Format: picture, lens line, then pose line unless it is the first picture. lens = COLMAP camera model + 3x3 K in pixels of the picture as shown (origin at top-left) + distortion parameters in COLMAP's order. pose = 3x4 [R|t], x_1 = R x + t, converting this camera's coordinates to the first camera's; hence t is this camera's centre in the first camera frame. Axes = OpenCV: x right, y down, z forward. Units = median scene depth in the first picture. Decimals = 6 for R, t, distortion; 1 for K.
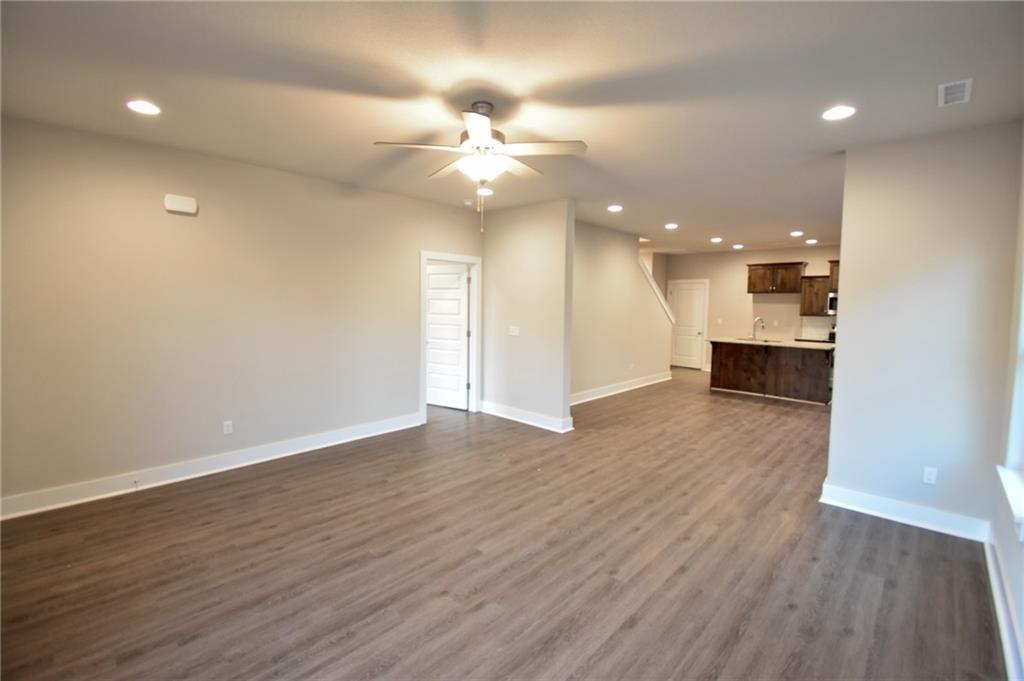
lens RADIAL K [[453.2, 0, 511.4], [0, 453.2, 331.8], [0, 0, 1]] dist [0.002447, -0.000541]
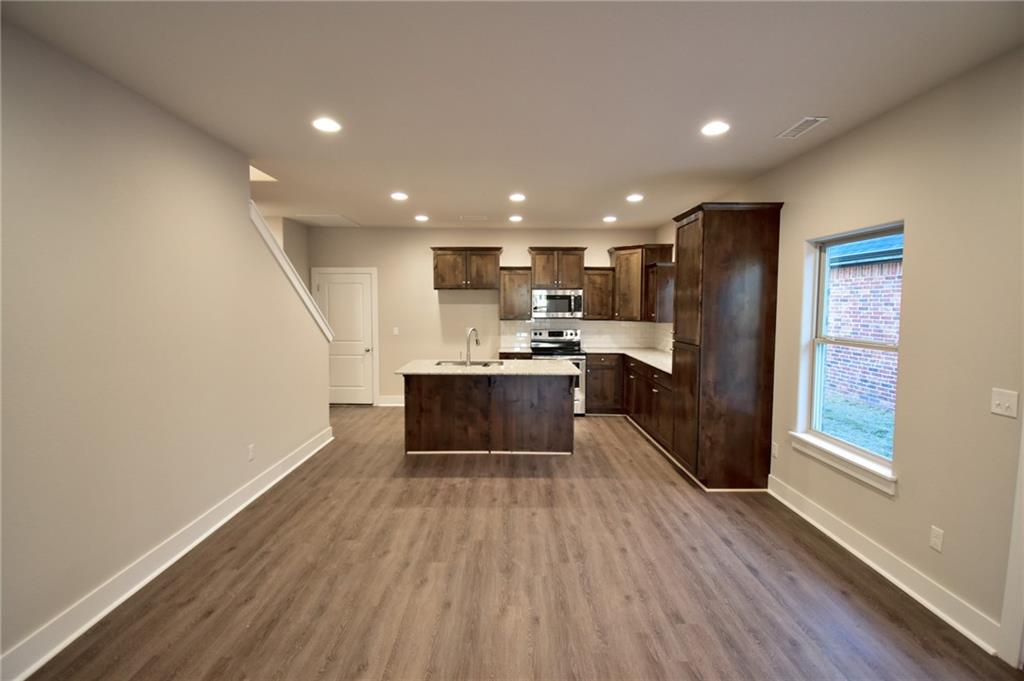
lens RADIAL K [[453.2, 0, 511.4], [0, 453.2, 331.8], [0, 0, 1]] dist [0.002447, -0.000541]
pose [[0.724759, -0.055164, 0.686791, 0.157914], [0.053720, 0.998280, 0.023494, -0.037374], [-0.686905, 0.019867, 0.726475, 0.513232]]
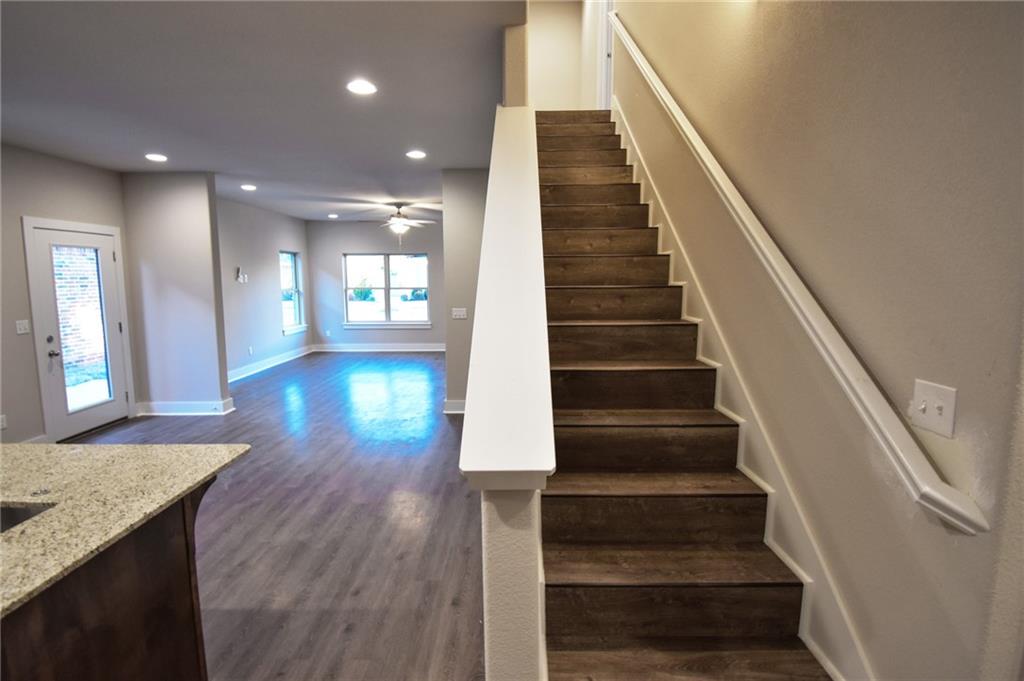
lens RADIAL K [[463.4, 0, 514.1], [0, 463.4, 331.8], [0, 0, 1]] dist [0.018884, -0.025568]
pose [[-0.723278, 0.063479, -0.687633, 0.496195], [-0.056006, 0.987093, 0.150033, -0.080699], [0.688282, 0.147027, -0.710388, 1.267358]]
